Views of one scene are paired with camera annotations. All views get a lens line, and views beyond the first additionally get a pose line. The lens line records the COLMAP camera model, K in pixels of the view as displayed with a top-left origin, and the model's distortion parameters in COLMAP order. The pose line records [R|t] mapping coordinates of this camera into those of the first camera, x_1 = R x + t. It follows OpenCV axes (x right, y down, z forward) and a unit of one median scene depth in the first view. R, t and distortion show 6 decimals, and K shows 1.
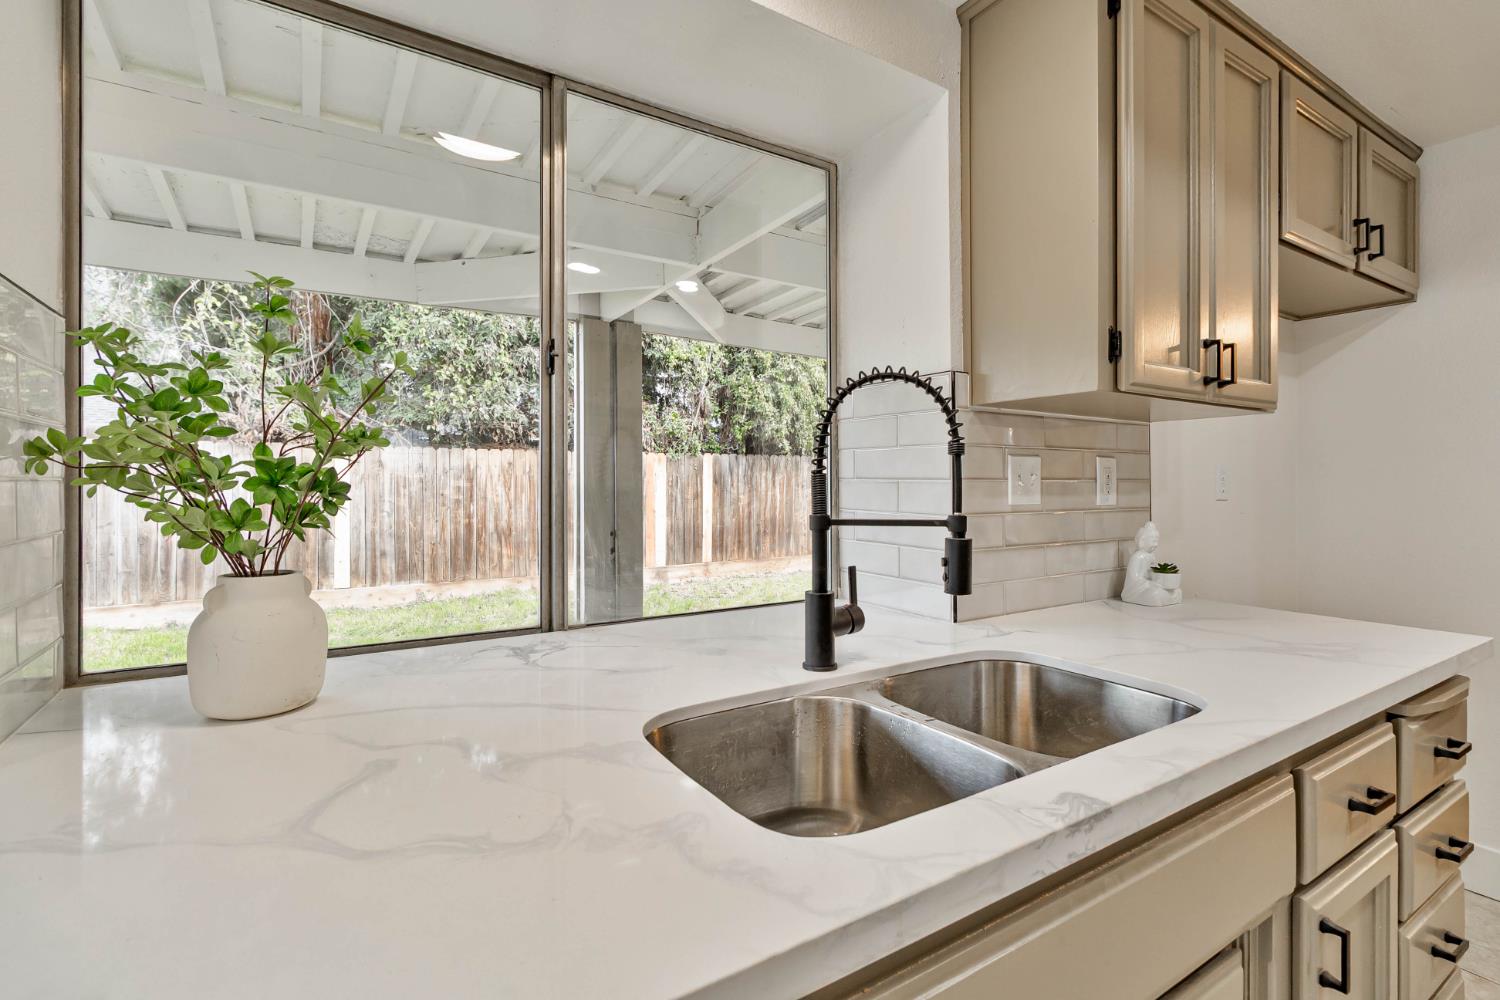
lens RADIAL K [[690.6, 0, 757.6], [0, 690.6, 482.1], [0, 0, 1]] dist [0.003871, -0.000057]
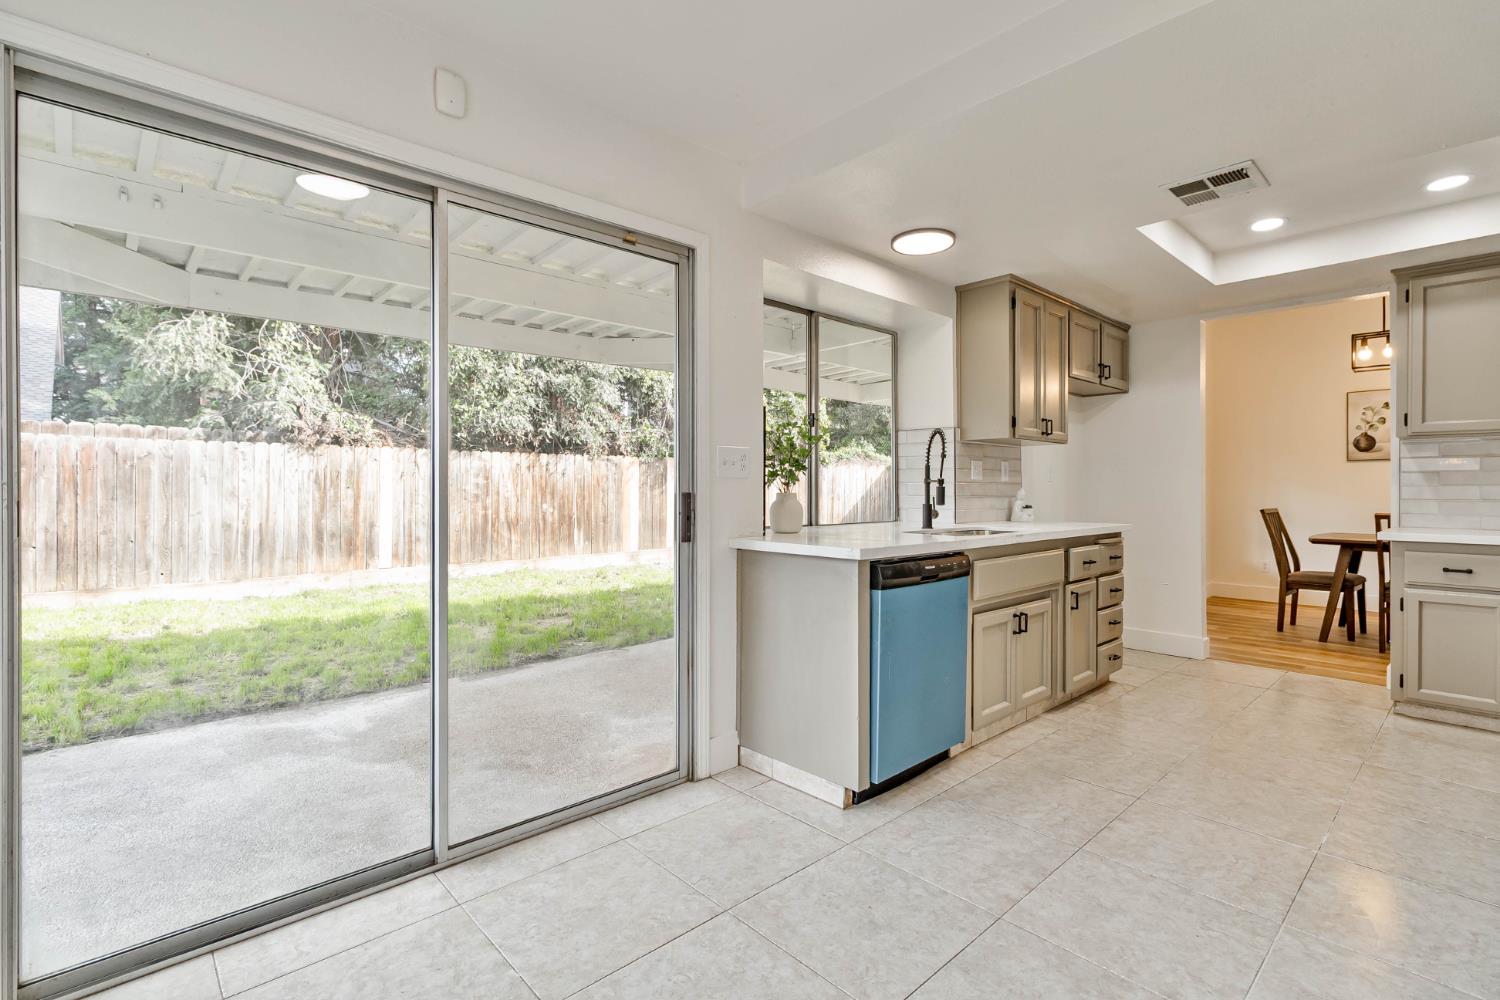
lens RADIAL K [[690.6, 0, 759.3], [0, 690.6, 487.5], [0, 0, 1]] dist [0.003871, -0.000057]
pose [[0.982867, 0.001534, 0.184311, -0.184419], [-0.001621, 0.999999, 0.000321, 0.013159], [-0.184310, -0.000615, 0.982868, -0.285248]]
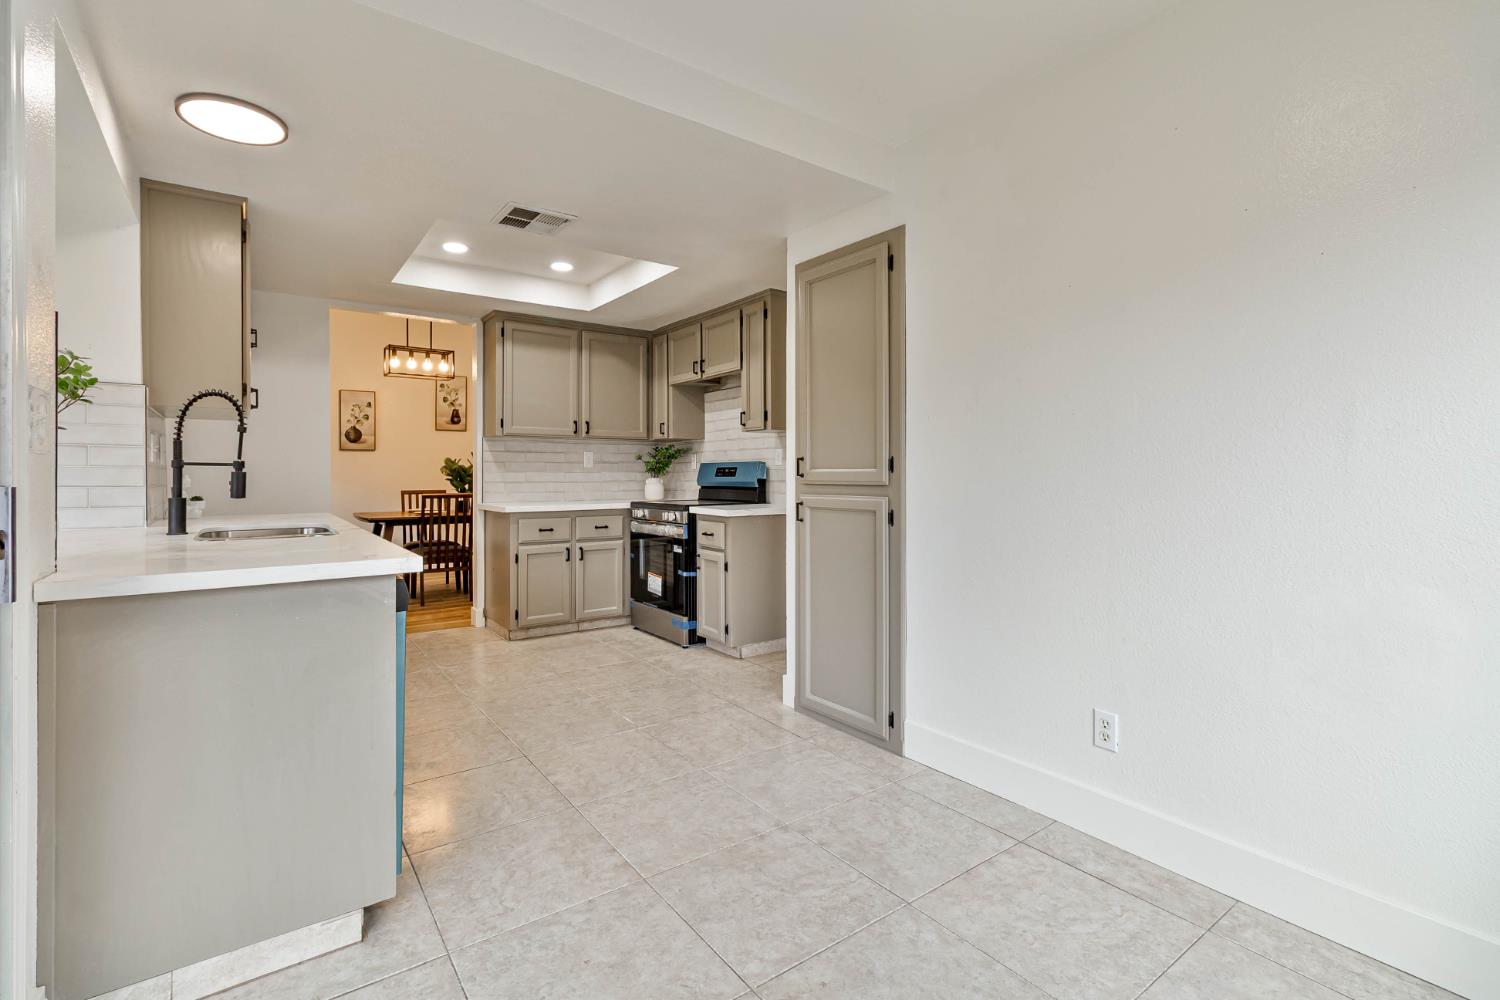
lens RADIAL K [[690.6, 0, 740.0], [0, 690.6, 472.3], [0, 0, 1]] dist [0.003871, -0.000057]
pose [[-0.052469, 0.002745, 0.998619, -0.312214], [0.000640, 0.999996, -0.002716, 0.013642], [-0.998622, 0.000496, -0.052470, -0.088945]]
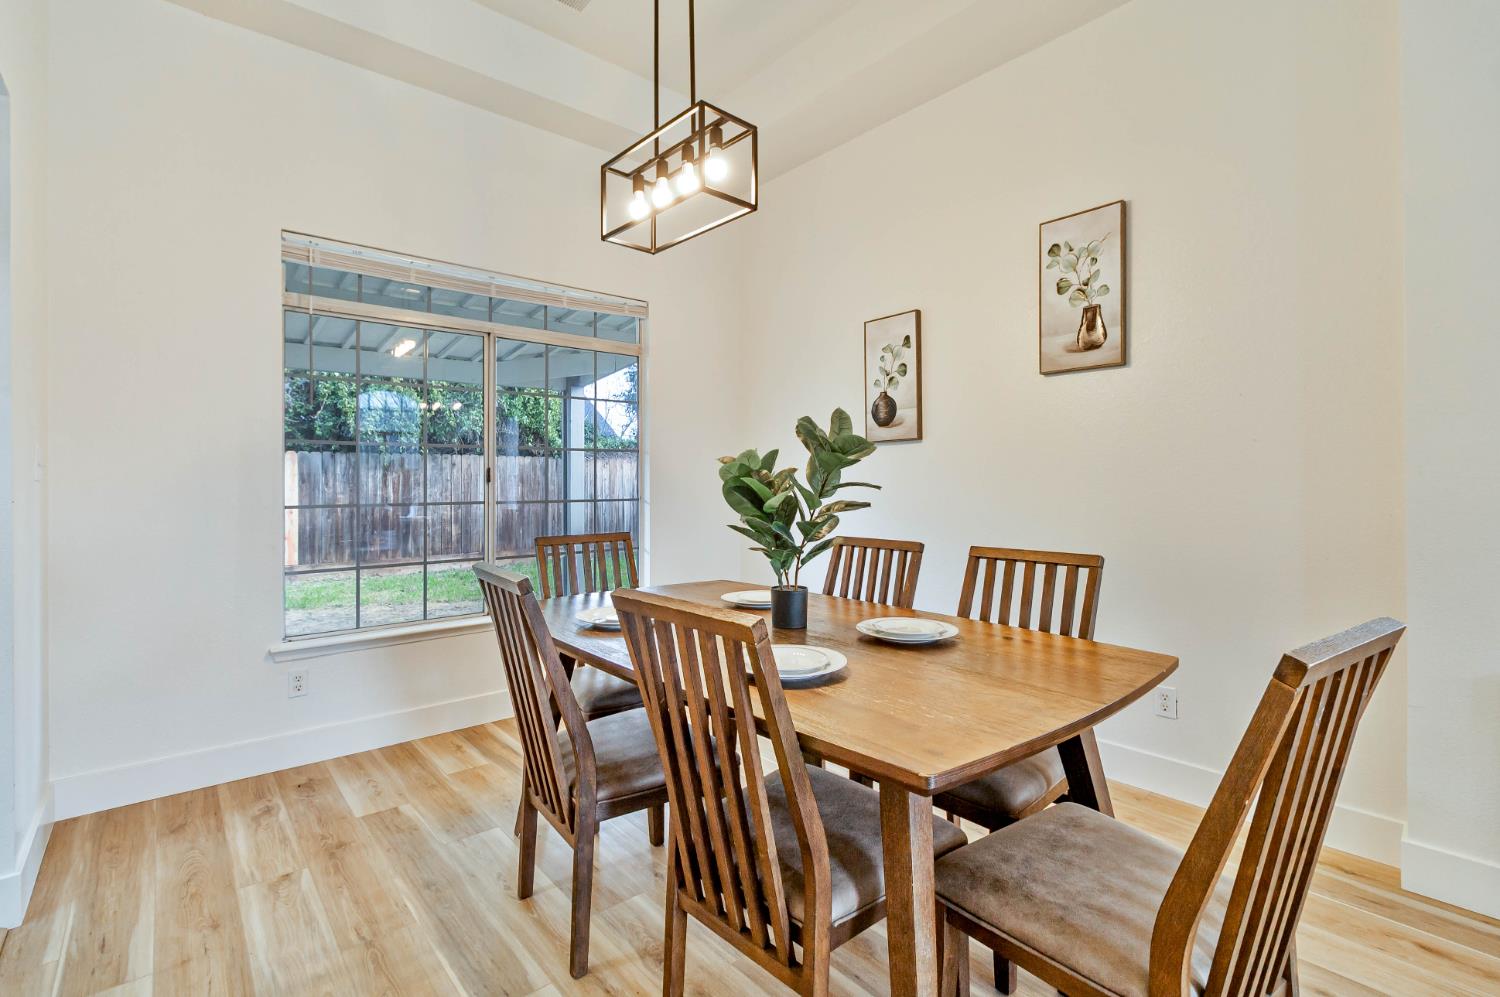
lens RADIAL K [[690.6, 0, 749.0], [0, 690.6, 477.7], [0, 0, 1]] dist [0.003871, -0.000057]
pose [[0.989258, -0.001885, 0.146167, 0.533275], [0.003204, 0.999956, -0.008790, 0.007399], [-0.146144, 0.009164, 0.989221, -0.043415]]
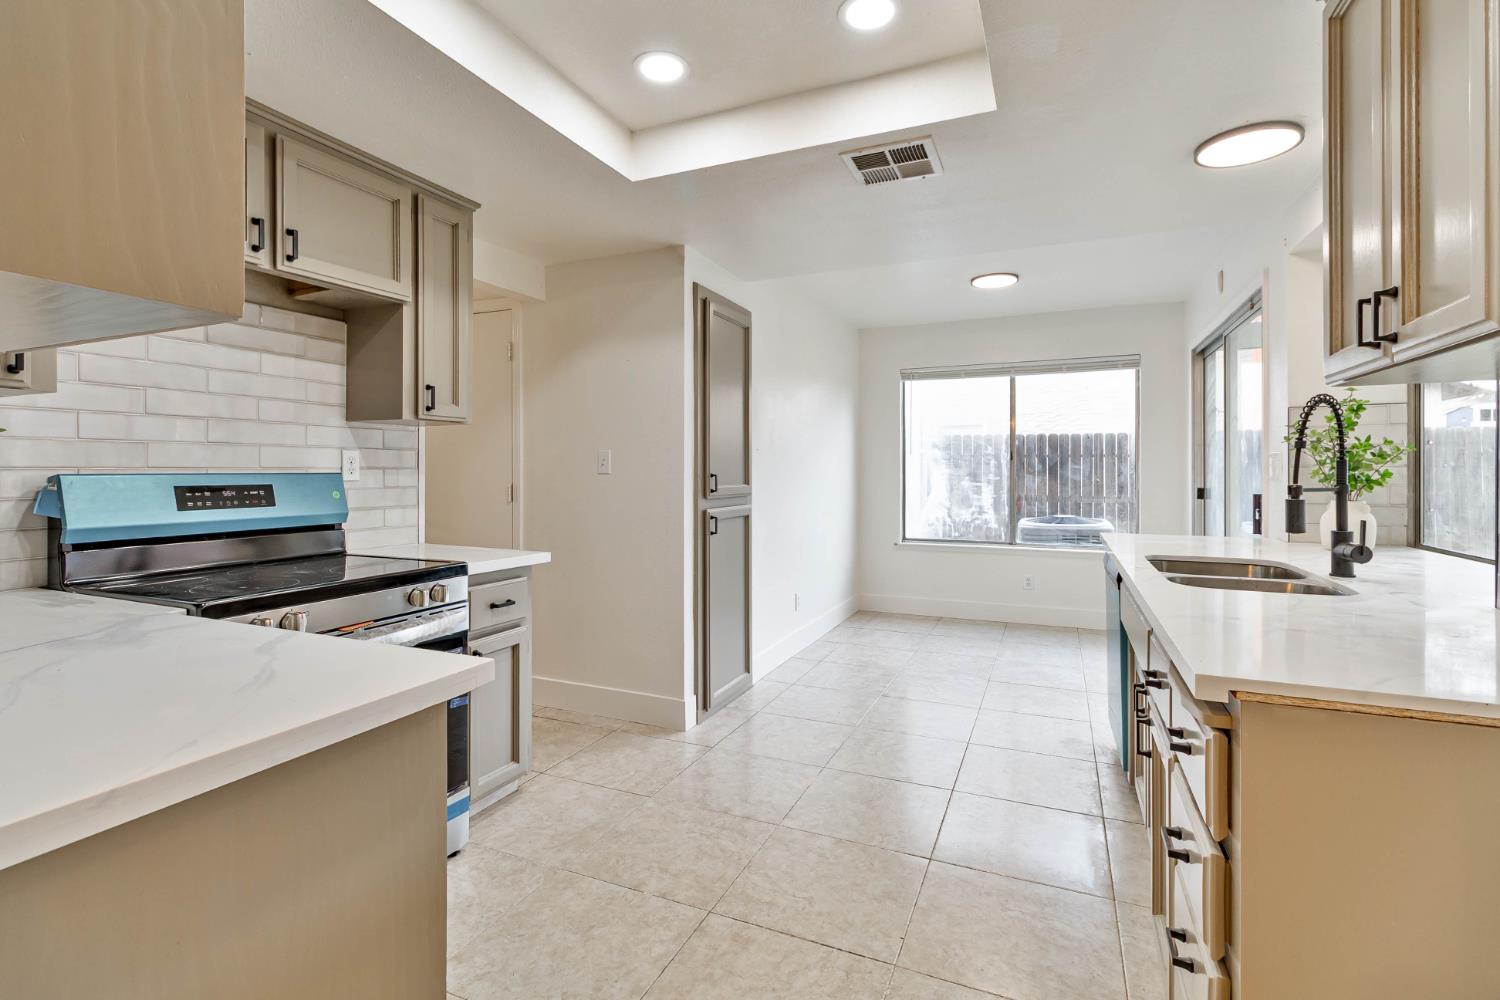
lens RADIAL K [[690.6, 0, 755.8], [0, 690.6, 471.9], [0, 0, 1]] dist [0.003871, -0.000057]
pose [[-0.829166, 0.001247, -0.559001, 0.323953], [0.001579, 0.999999, -0.000112, 0.002116], [0.559000, -0.000976, -0.829167, 0.232503]]
